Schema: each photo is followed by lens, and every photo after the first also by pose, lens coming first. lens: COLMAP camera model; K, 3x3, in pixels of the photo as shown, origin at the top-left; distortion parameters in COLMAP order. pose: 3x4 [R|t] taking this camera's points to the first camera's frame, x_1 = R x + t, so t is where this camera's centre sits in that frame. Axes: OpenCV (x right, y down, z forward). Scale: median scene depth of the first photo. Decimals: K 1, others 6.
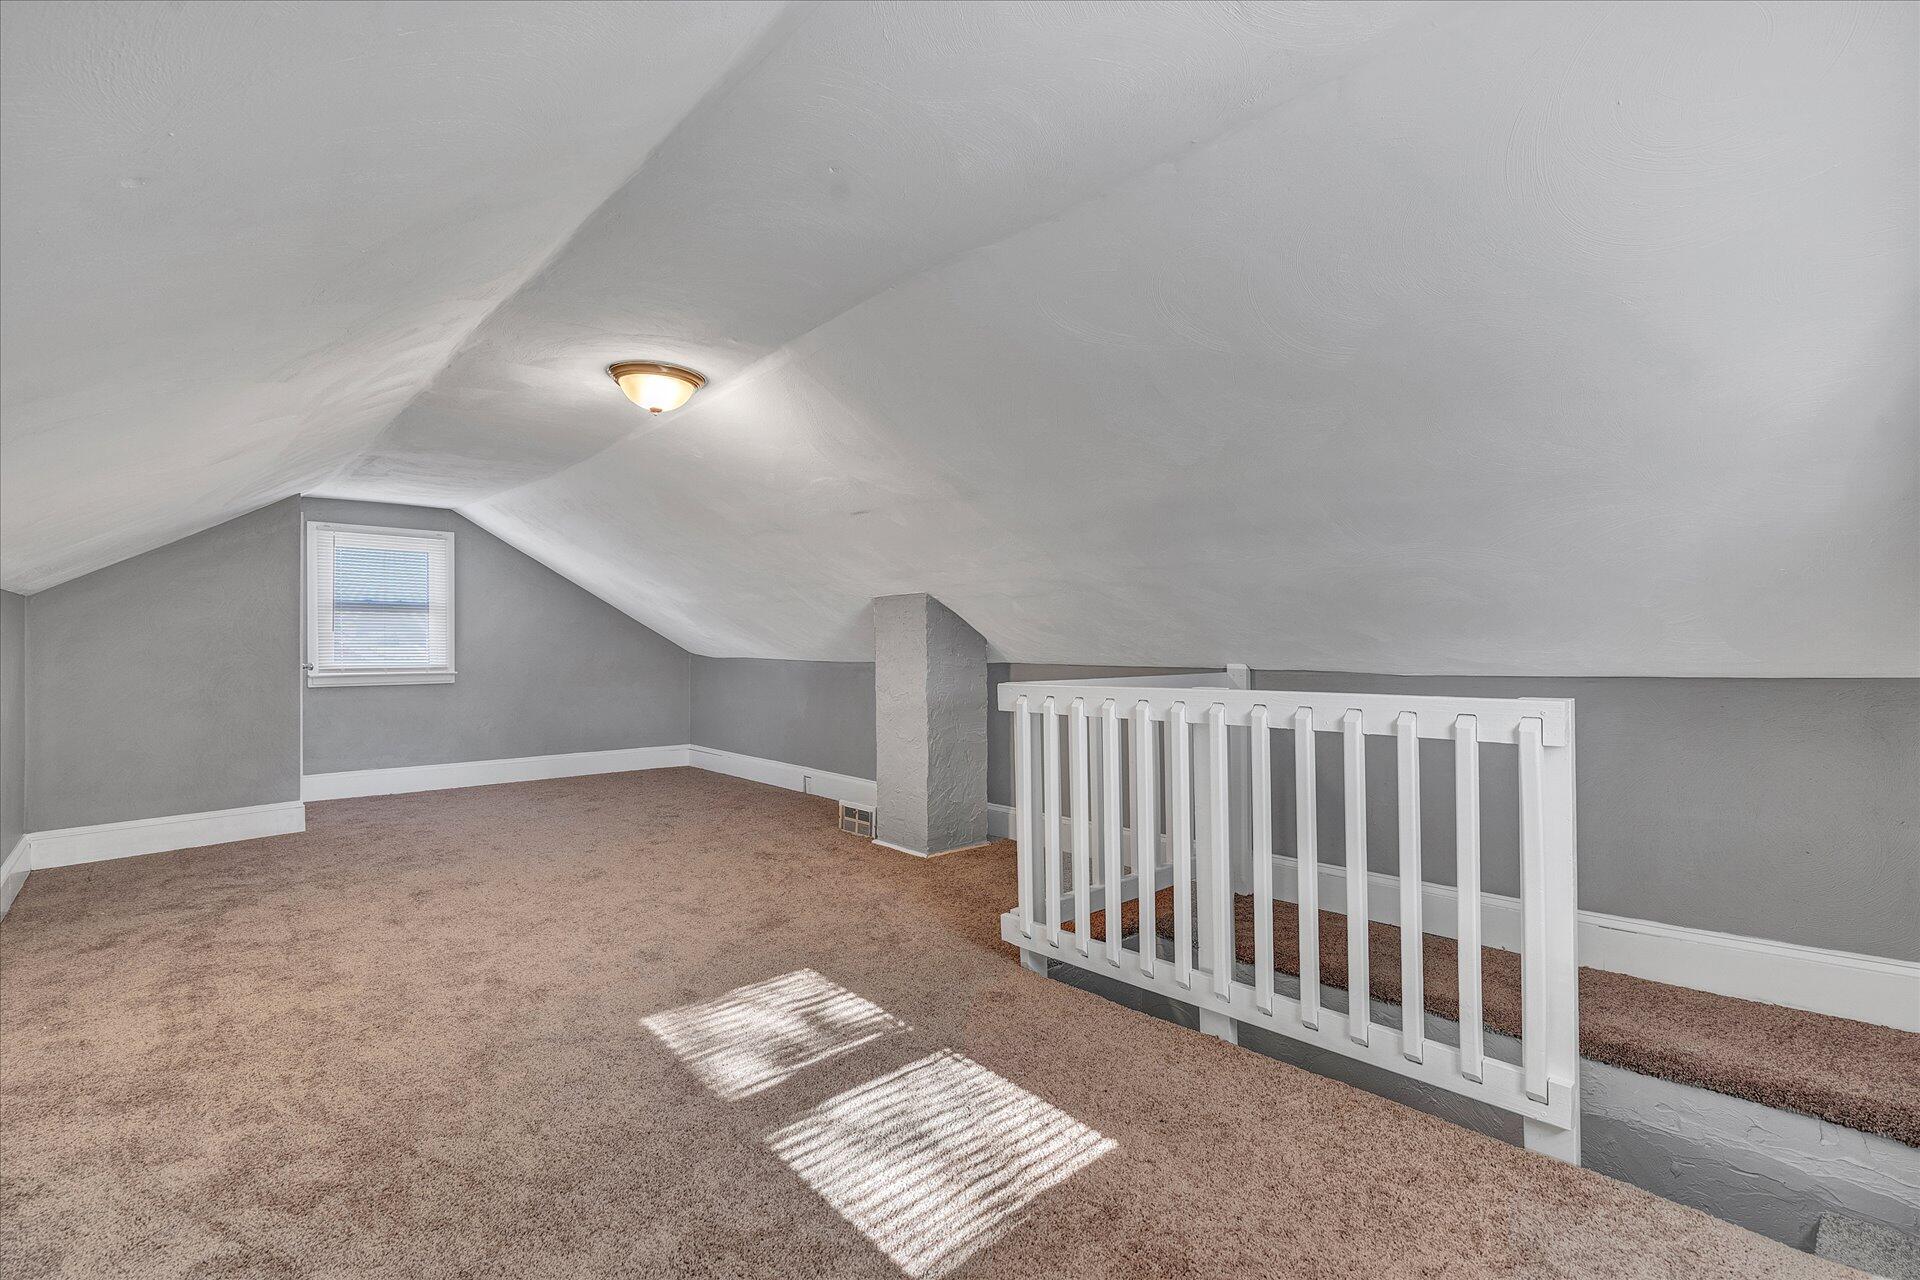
lens RADIAL K [[899.3, 0, 961.7], [0, 899.3, 637.1], [0, 0, 1]] dist [0.000712, 0.000772]
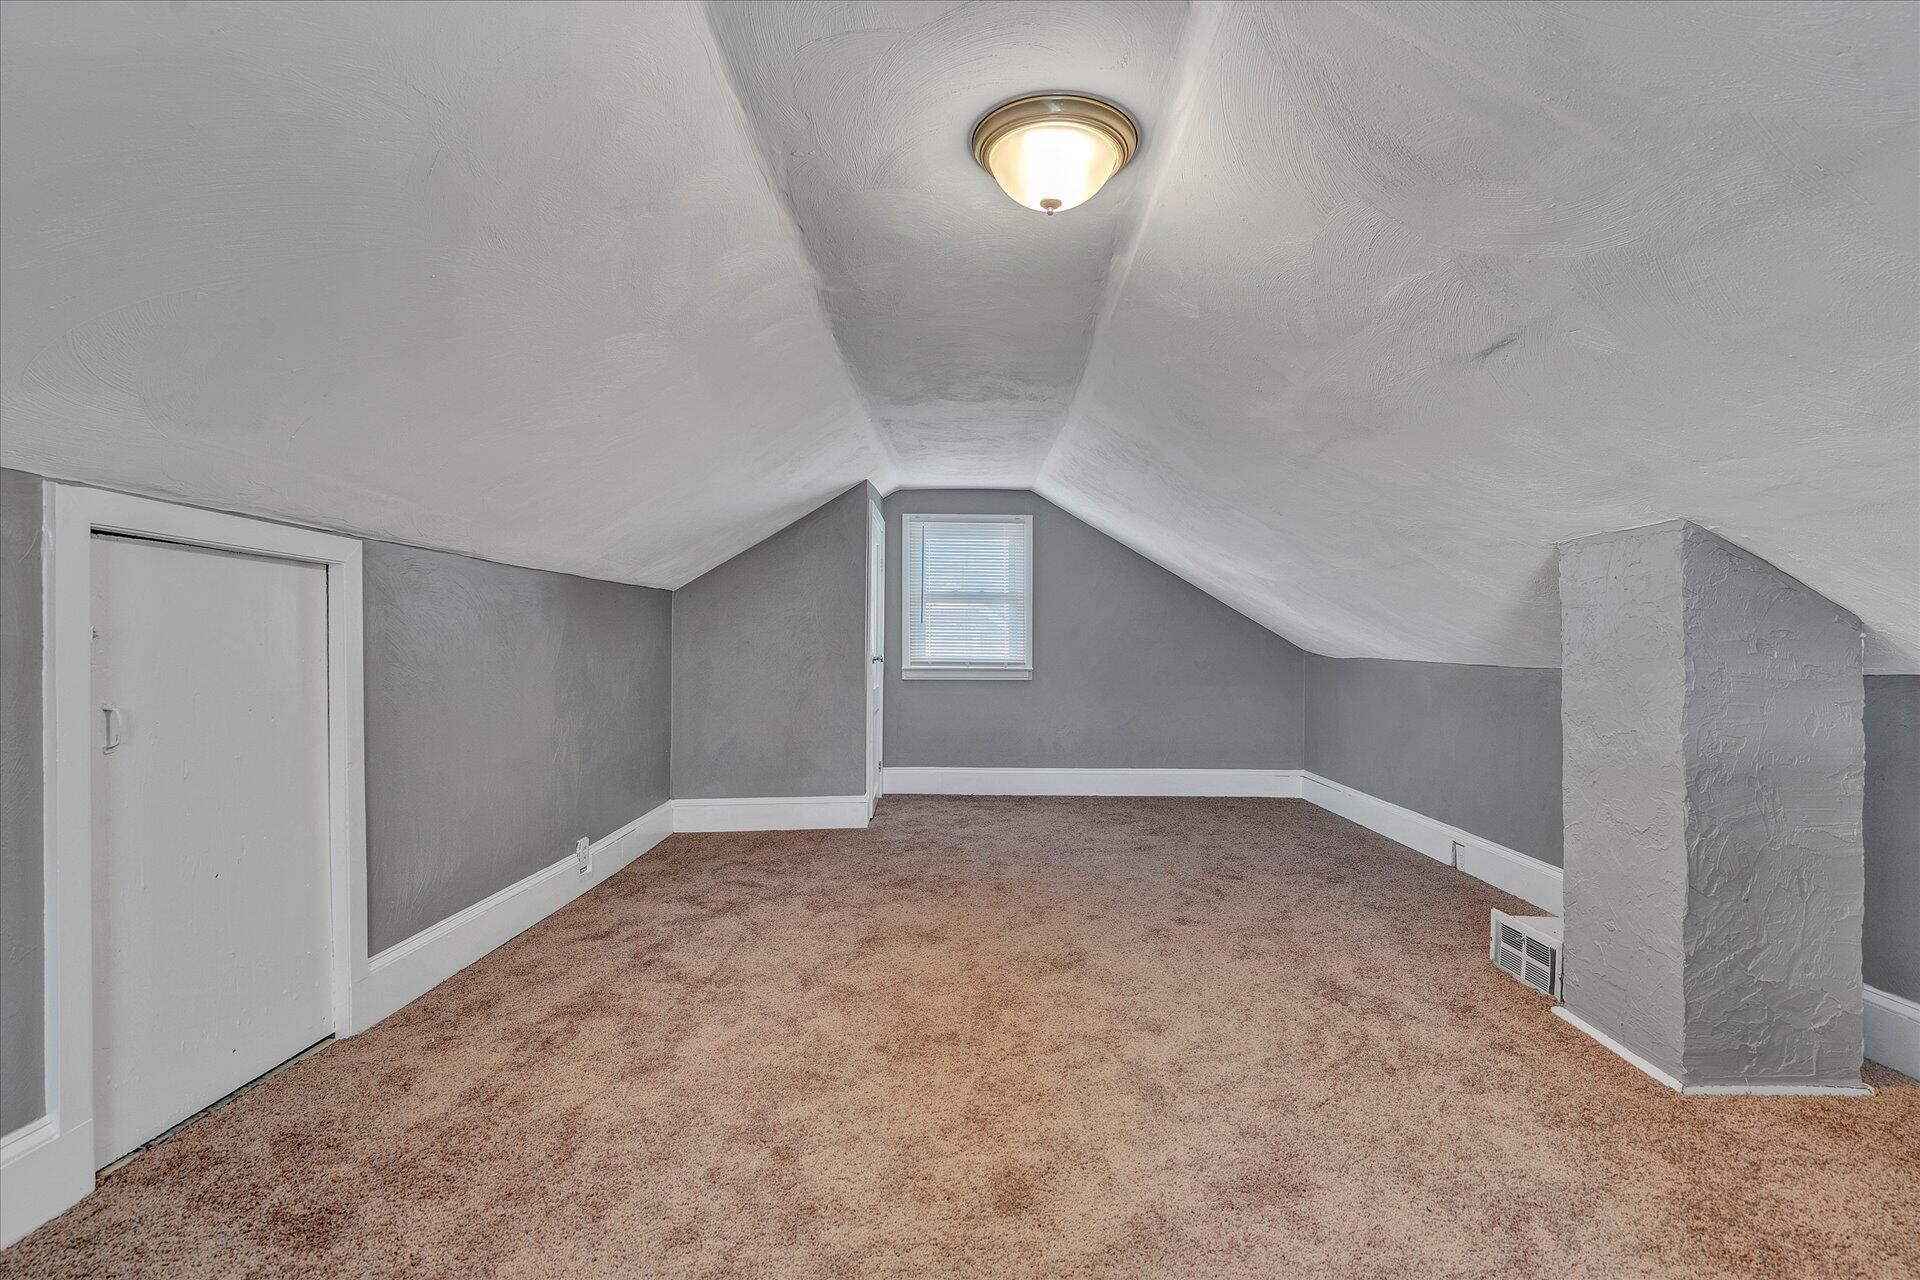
lens RADIAL K [[899.3, 0, 964.2], [0, 899.3, 642.1], [0, 0, 1]] dist [0.000712, 0.000772]
pose [[0.740574, 0.005761, -0.671950, -0.002056], [-0.003295, 0.999982, 0.004943, 0.012468], [0.671966, -0.001446, 0.740580, 0.399548]]
